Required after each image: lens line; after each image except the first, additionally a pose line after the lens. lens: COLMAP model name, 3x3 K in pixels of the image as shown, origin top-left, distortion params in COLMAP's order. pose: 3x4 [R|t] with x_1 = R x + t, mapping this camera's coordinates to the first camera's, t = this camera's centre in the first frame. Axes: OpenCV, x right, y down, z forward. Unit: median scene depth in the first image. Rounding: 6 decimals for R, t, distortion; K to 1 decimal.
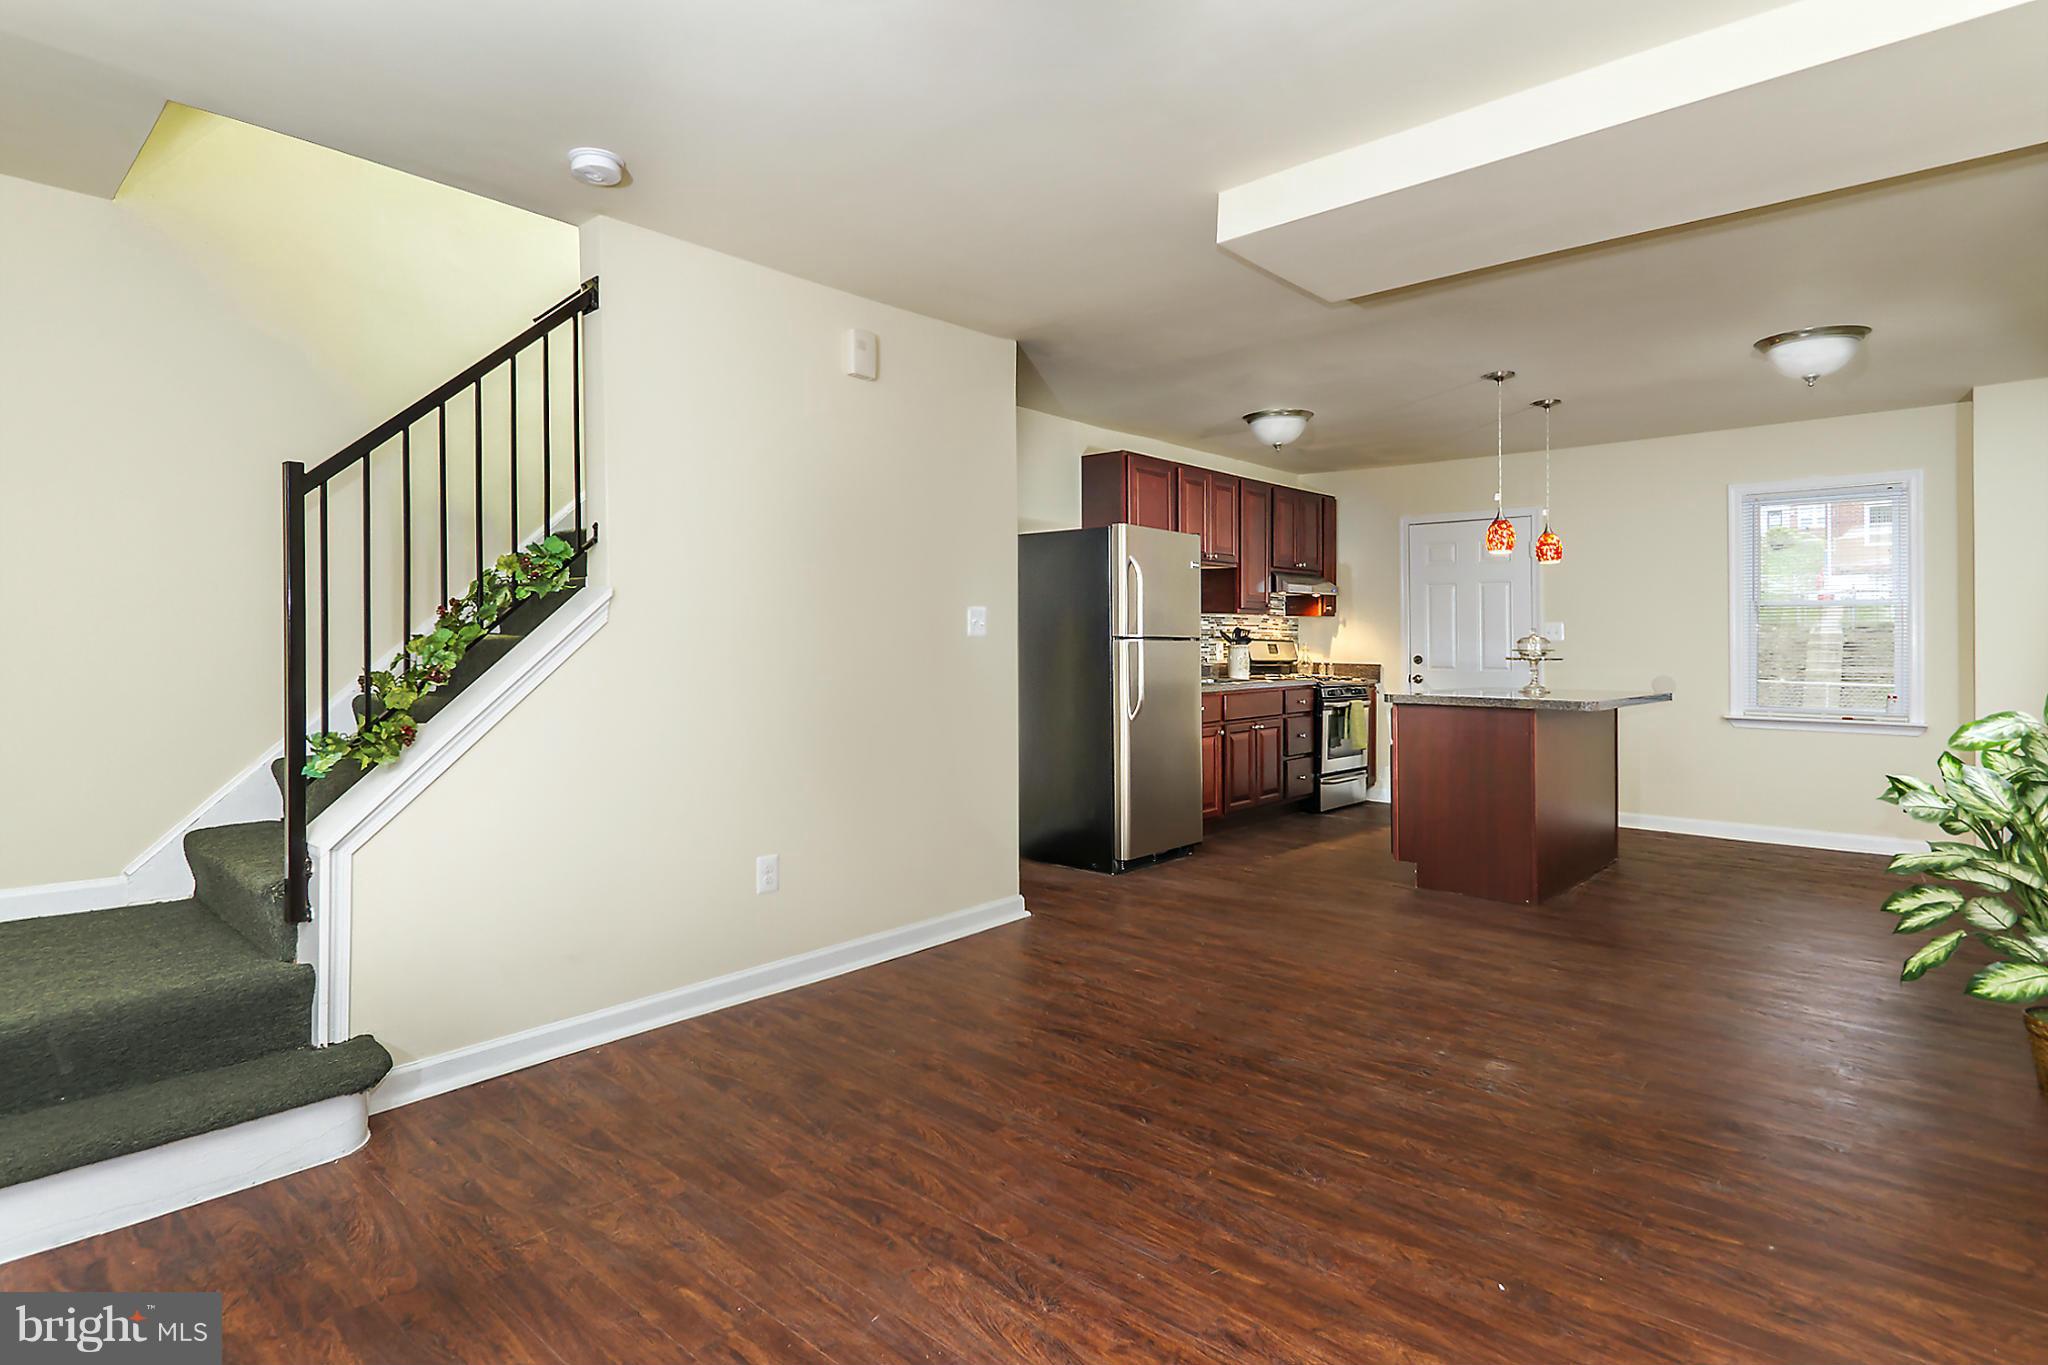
lens RADIAL K [[1013.9, 0, 1035.1], [0, 1013.9, 634.4], [0, 0, 1]] dist [0.000916, -0.000502]
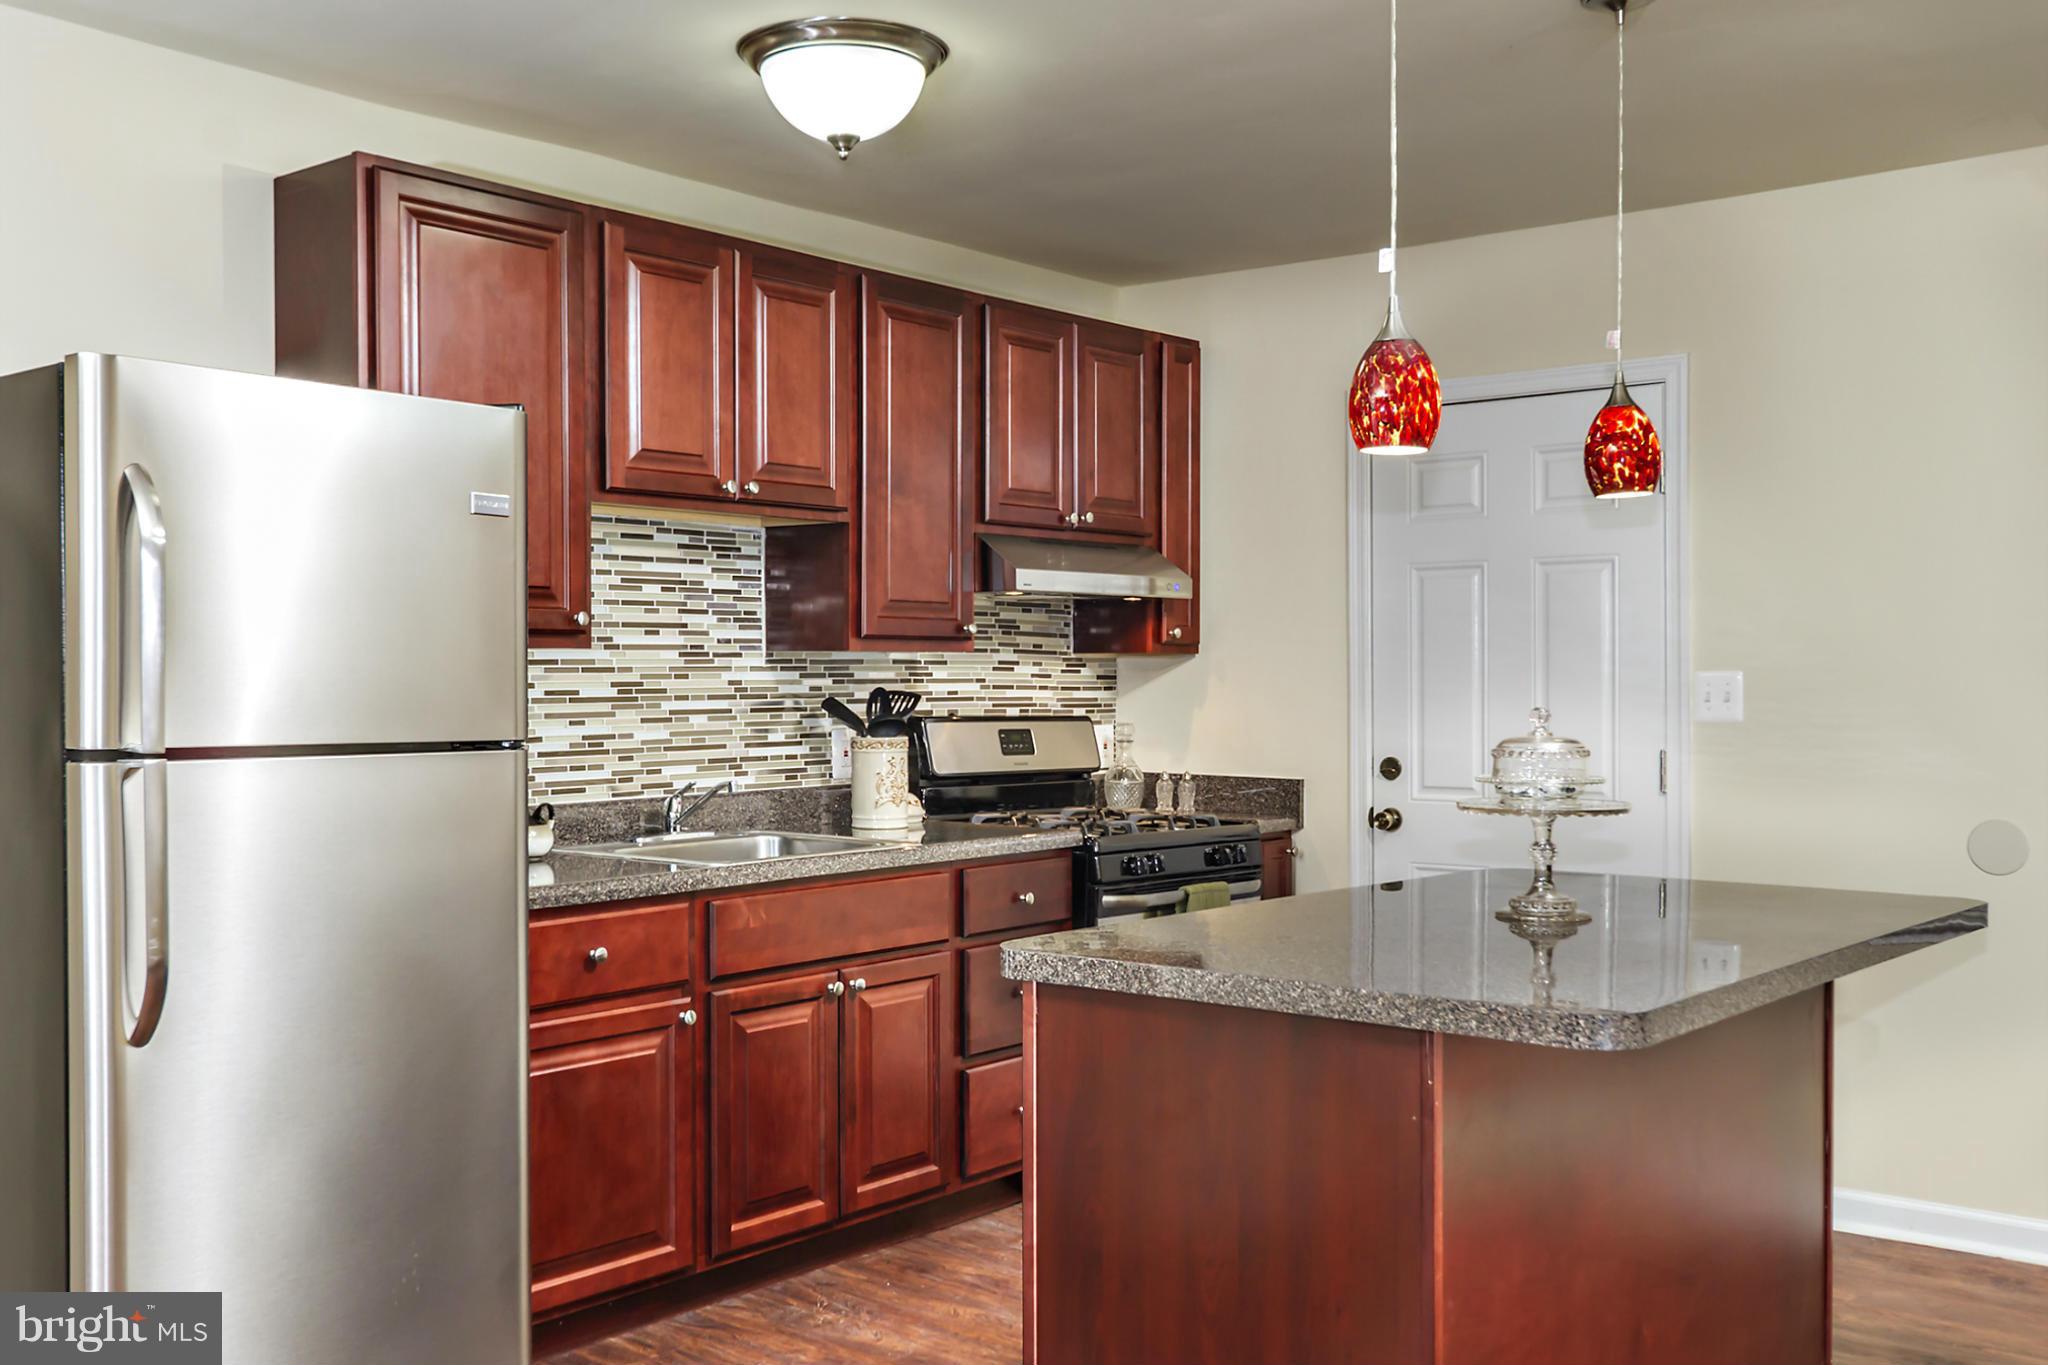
lens RADIAL K [[1959.0, 0, 1031.2], [0, 1959.0, 687.5], [0, 0, 1]] dist [0.003291, 0.011073]
pose [[0.997975, -0.004539, 0.063445, 0.207400], [0.004055, 0.999962, 0.007745, -0.012313], [-0.063478, -0.007472, 0.997955, 0.290614]]
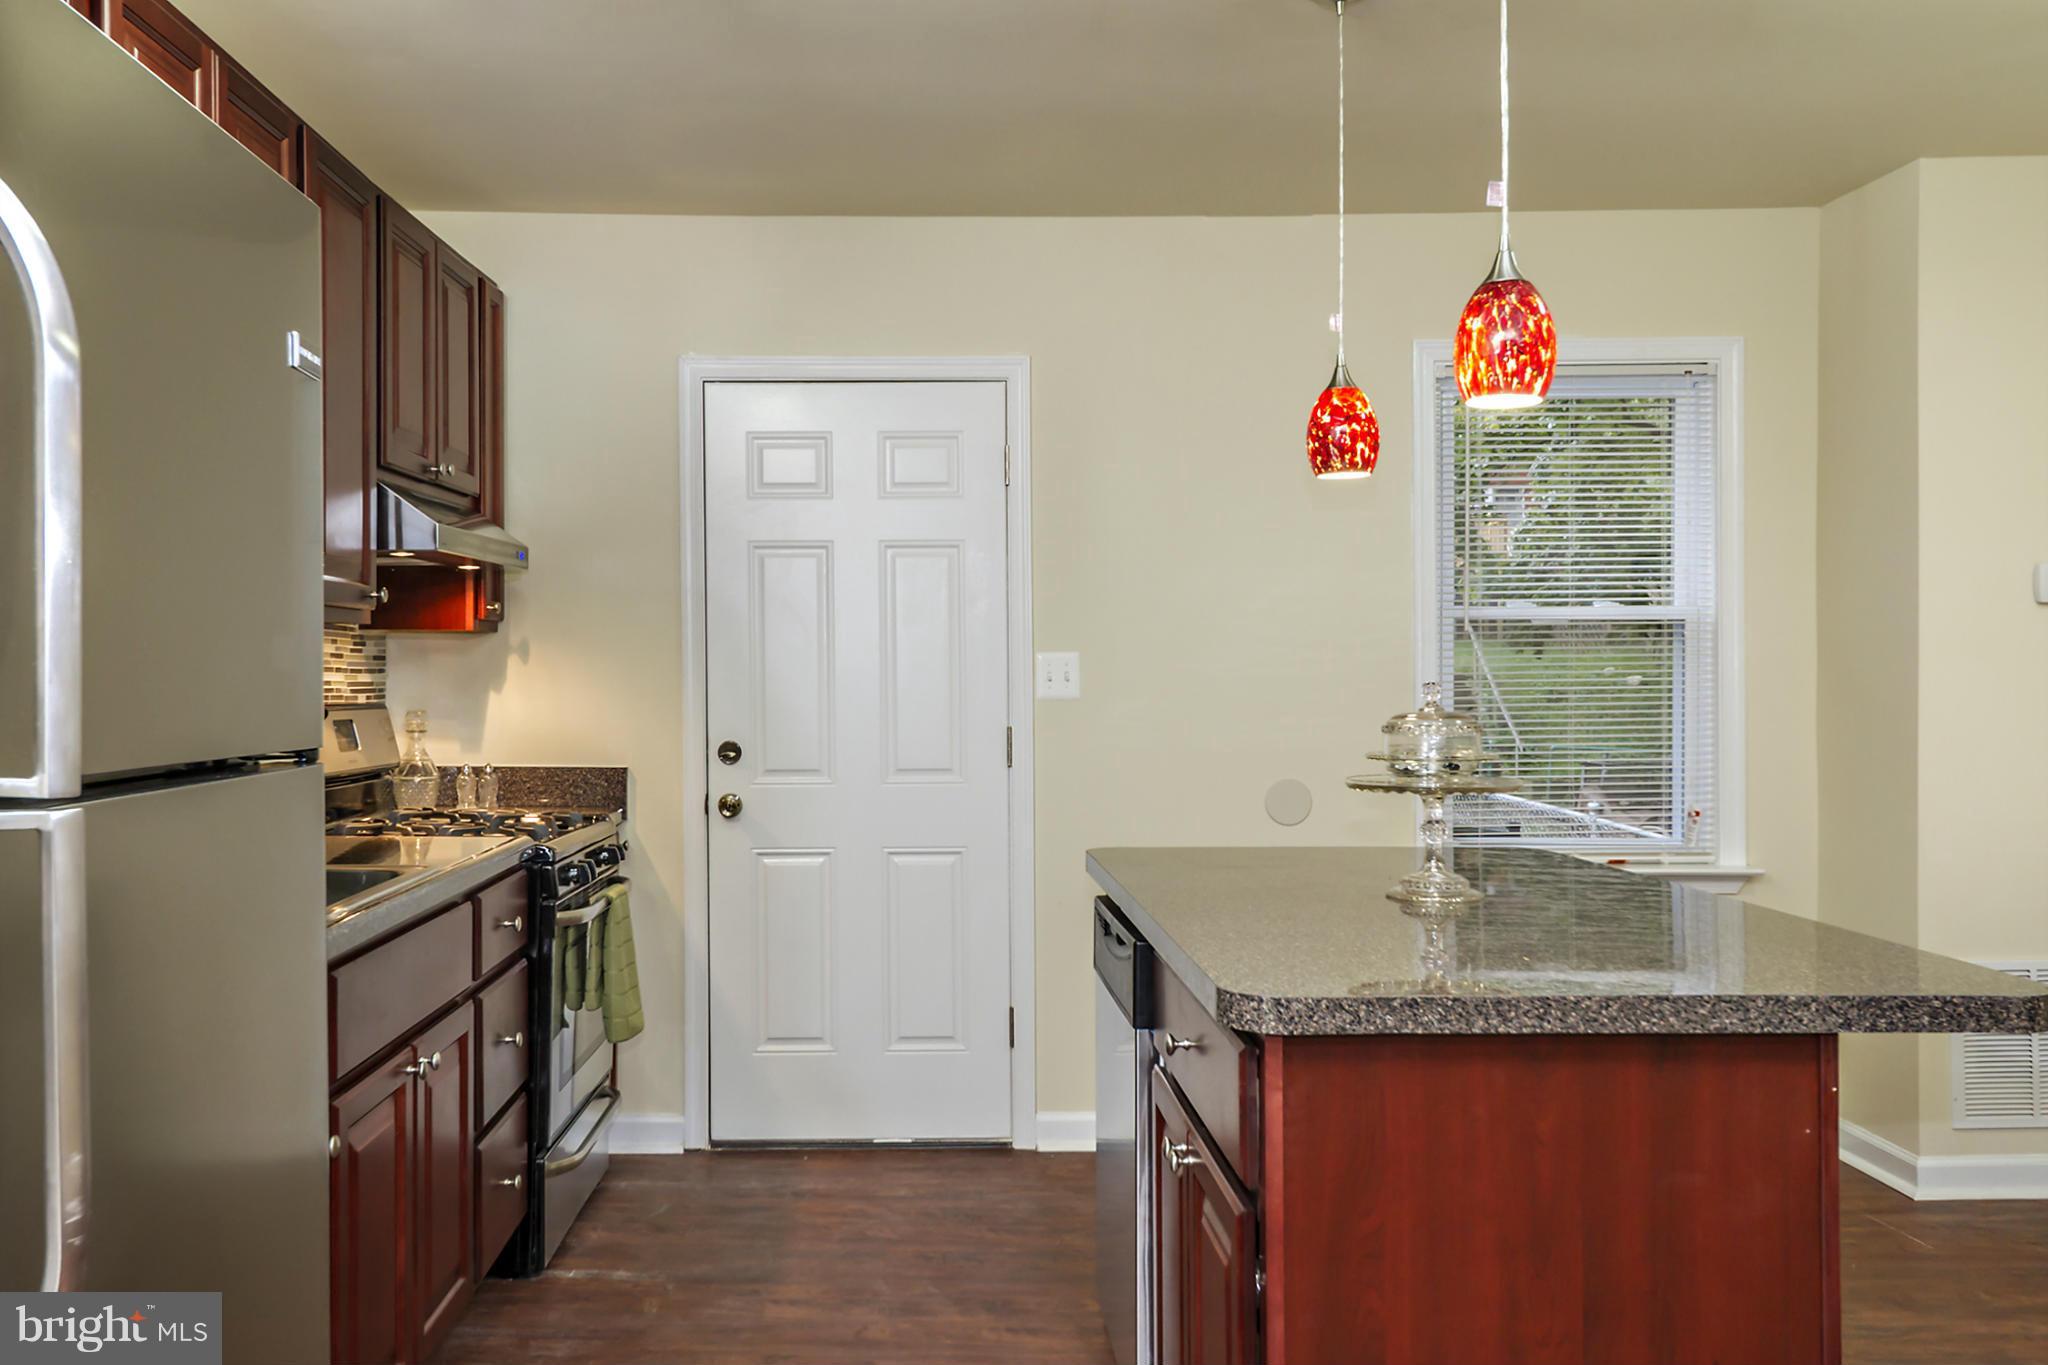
lens RADIAL K [[1714.4, 0, 1020.2], [0, 1714.4, 653.1], [0, 0, 1]] dist [0.016400, -0.006657]
pose [[0.730401, 0.000493, 0.683018, 0.027897], [0.002307, 0.999992, -0.003188, -0.009296], [-0.683014, 0.003904, 0.730394, 0.503449]]
